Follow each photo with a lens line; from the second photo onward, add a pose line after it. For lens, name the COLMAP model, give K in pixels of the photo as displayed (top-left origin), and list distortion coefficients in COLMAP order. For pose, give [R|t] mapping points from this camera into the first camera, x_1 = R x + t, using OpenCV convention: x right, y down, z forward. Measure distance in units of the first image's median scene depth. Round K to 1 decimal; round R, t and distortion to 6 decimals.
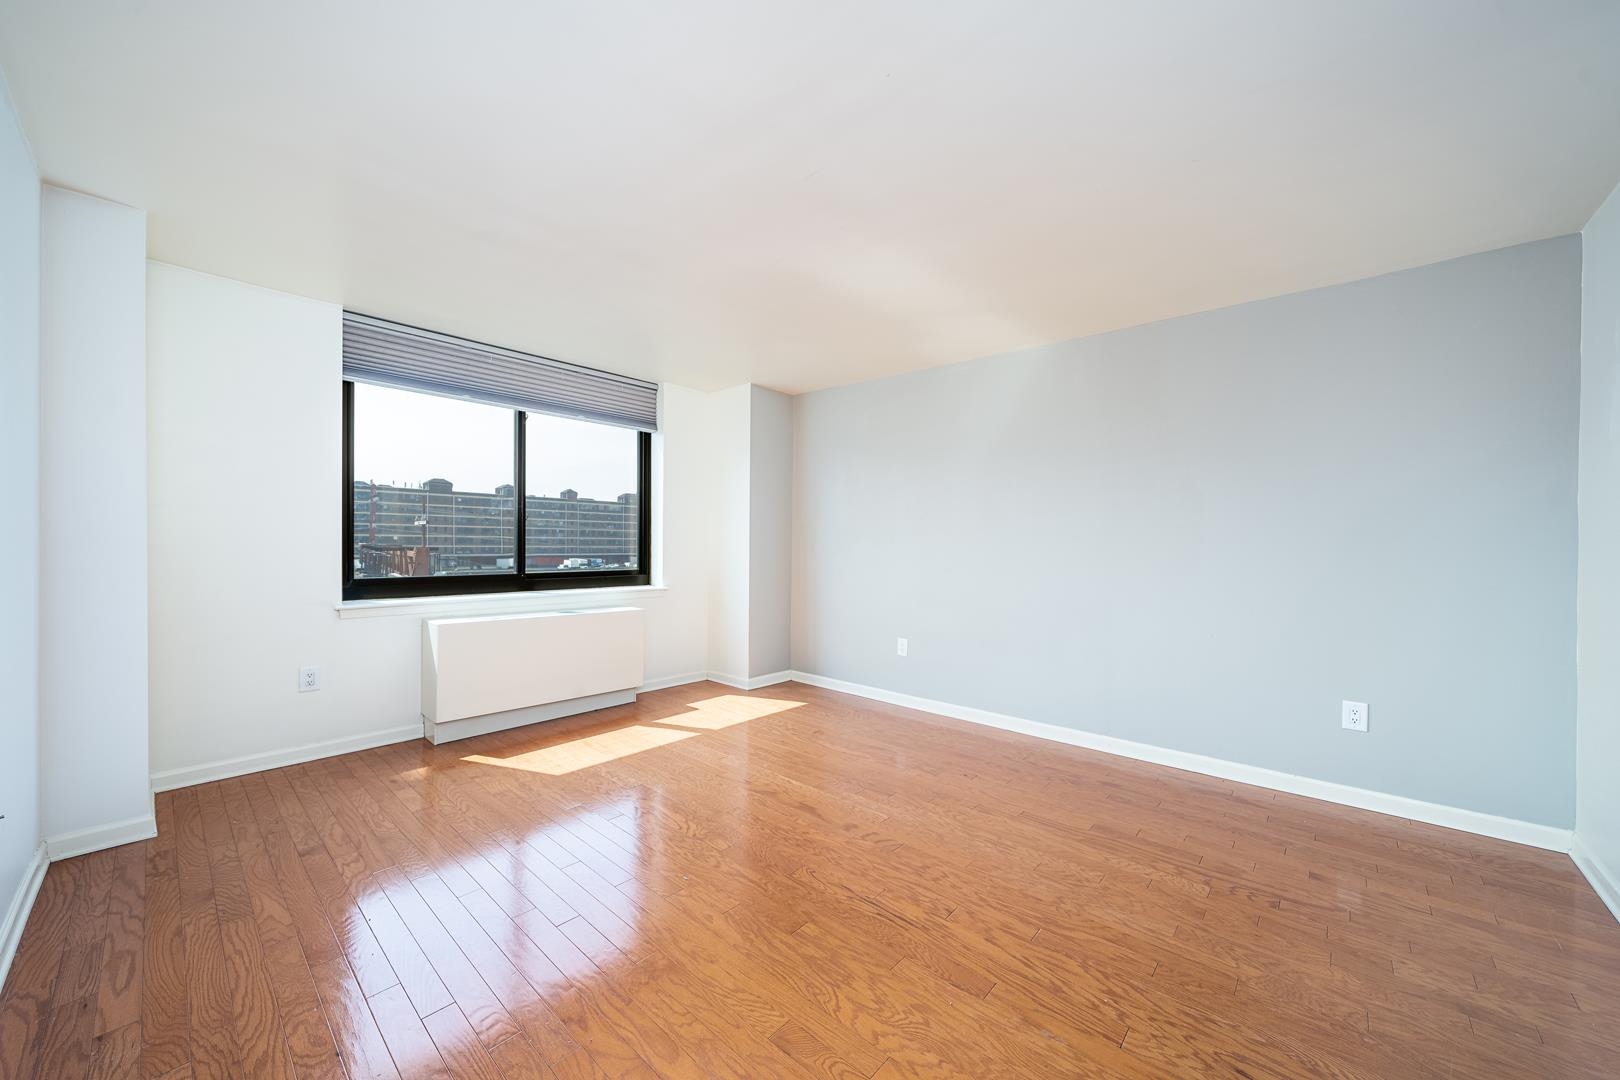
lens RADIAL K [[597.2, 0, 817.1], [0, 597.2, 539.3], [0, 0, 1]] dist [0.005044, -0.000764]
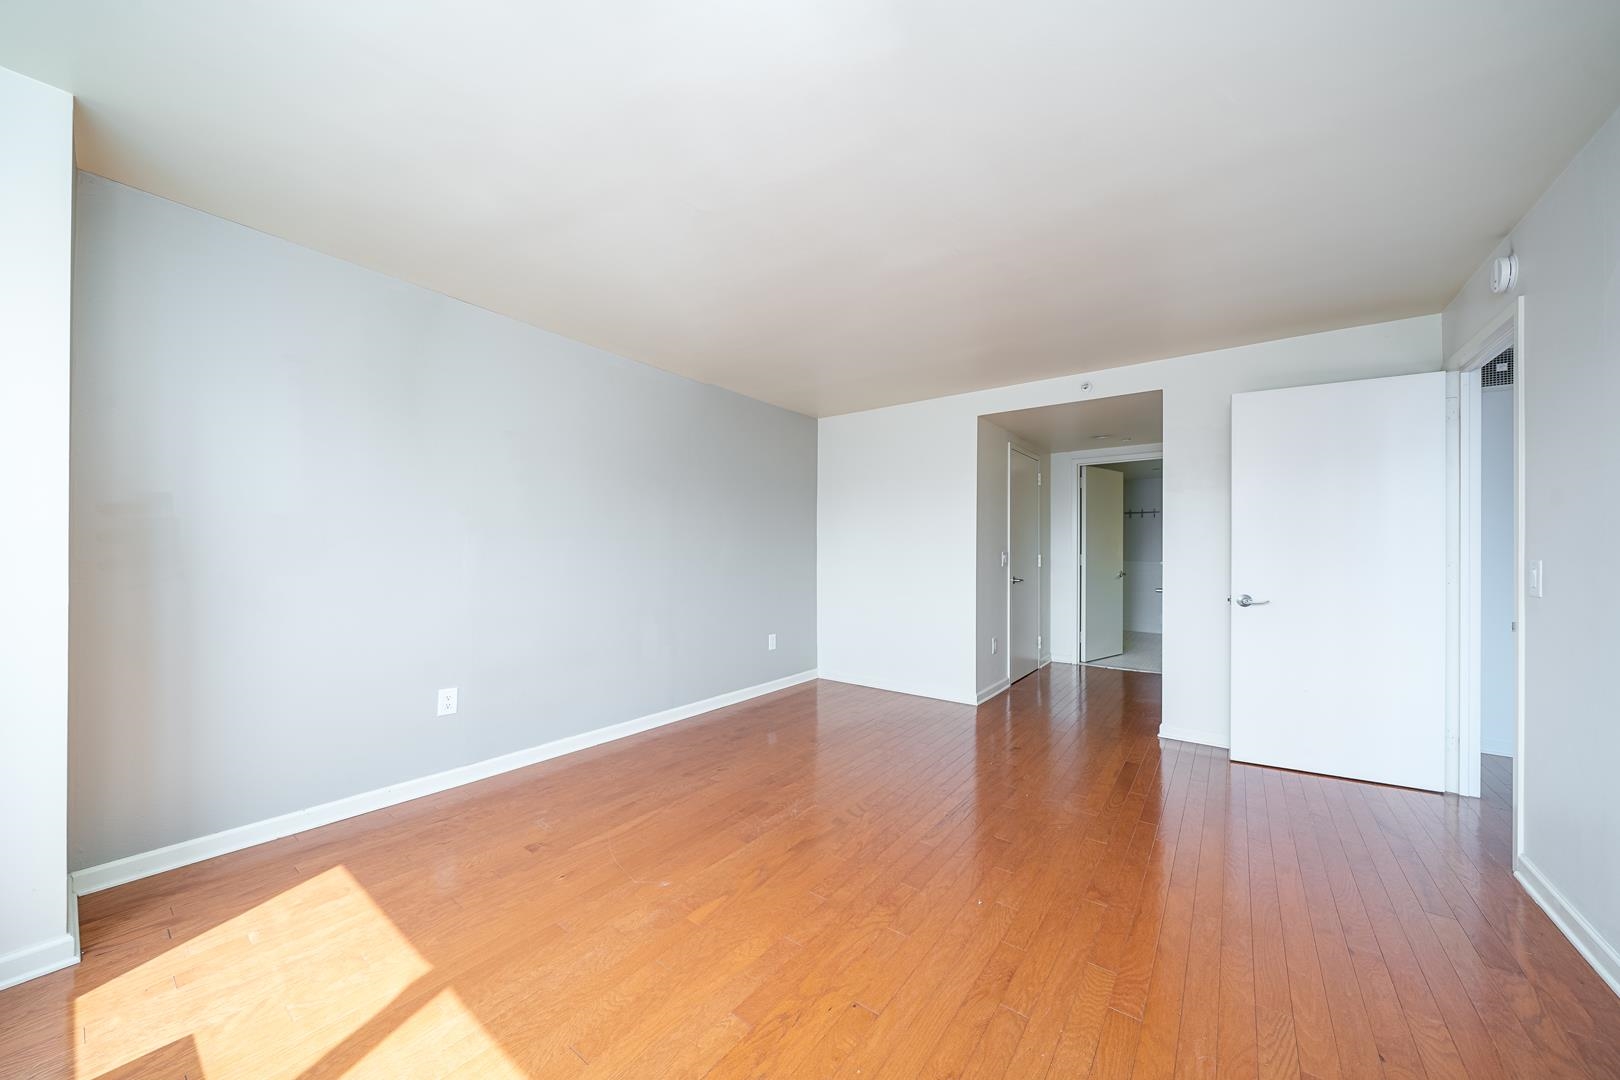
lens RADIAL K [[549.3, 0, 810.8], [0, 549.3, 556.4], [0, 0, 1]] dist [-0.004061, 0.000105]
pose [[-0.077419, 0.005973, 0.996981, -0.587184], [0.012112, 0.999914, -0.005050, 0.035685], [-0.996925, 0.011685, -0.077484, 0.778417]]
